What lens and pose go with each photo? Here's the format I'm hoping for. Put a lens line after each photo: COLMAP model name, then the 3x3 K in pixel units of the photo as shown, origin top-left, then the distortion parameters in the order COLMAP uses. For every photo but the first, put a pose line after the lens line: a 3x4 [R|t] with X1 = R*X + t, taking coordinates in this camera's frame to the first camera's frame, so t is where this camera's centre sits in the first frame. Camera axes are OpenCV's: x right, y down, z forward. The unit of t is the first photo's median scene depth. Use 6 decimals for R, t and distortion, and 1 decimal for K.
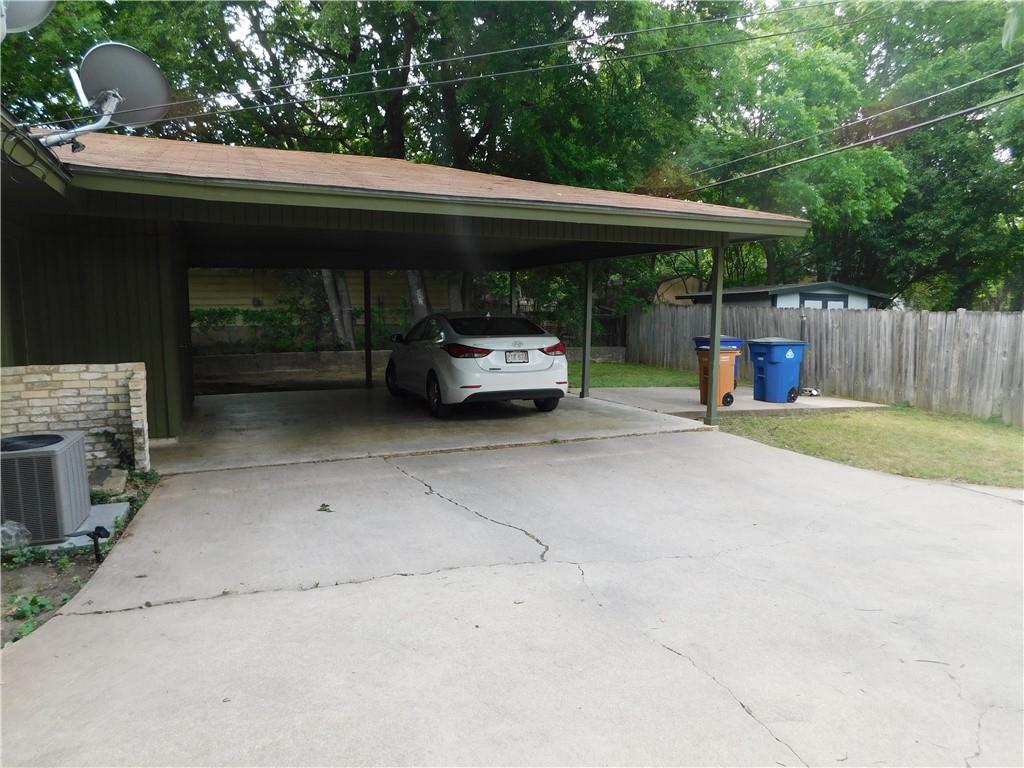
lens RADIAL K [[675.6, 0, 509.7], [0, 675.6, 385.9], [0, 0, 1]] dist [-0.031696, 0.001253]
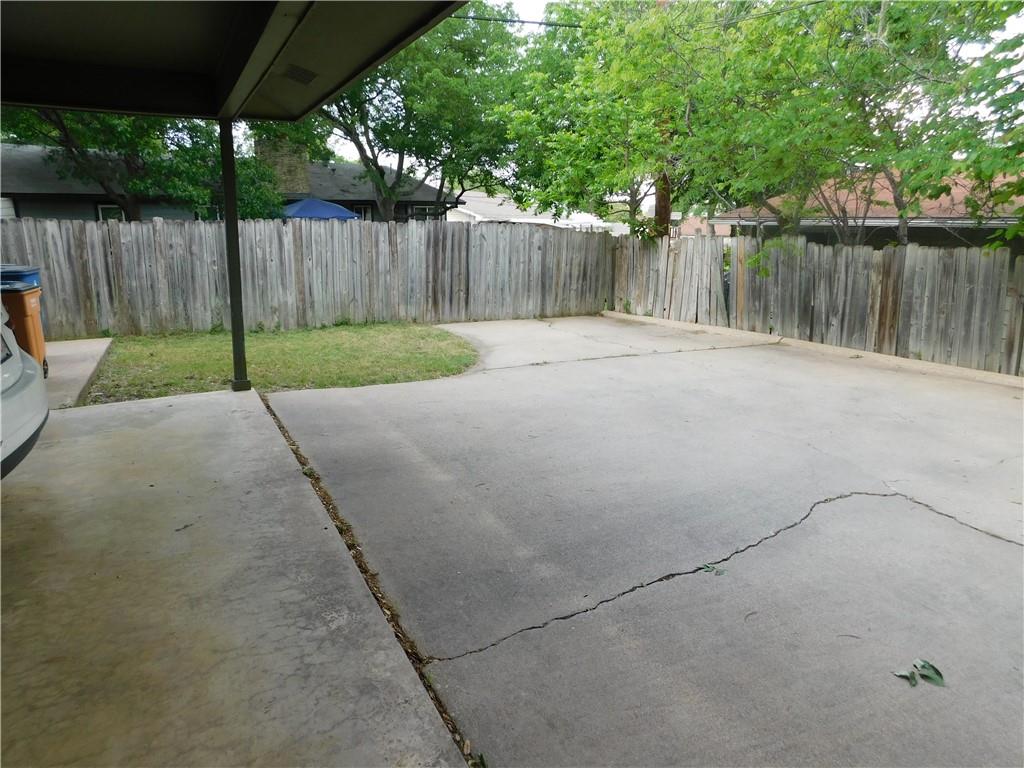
lens RADIAL K [[675.6, 0, 509.5], [0, 675.6, 381.2], [0, 0, 1]] dist [-0.031696, 0.001253]
pose [[-0.052074, -0.234207, 0.970791, -0.292644], [0.111363, 0.964685, 0.238708, -0.064797], [-0.992415, 0.120541, -0.024153, 0.573182]]
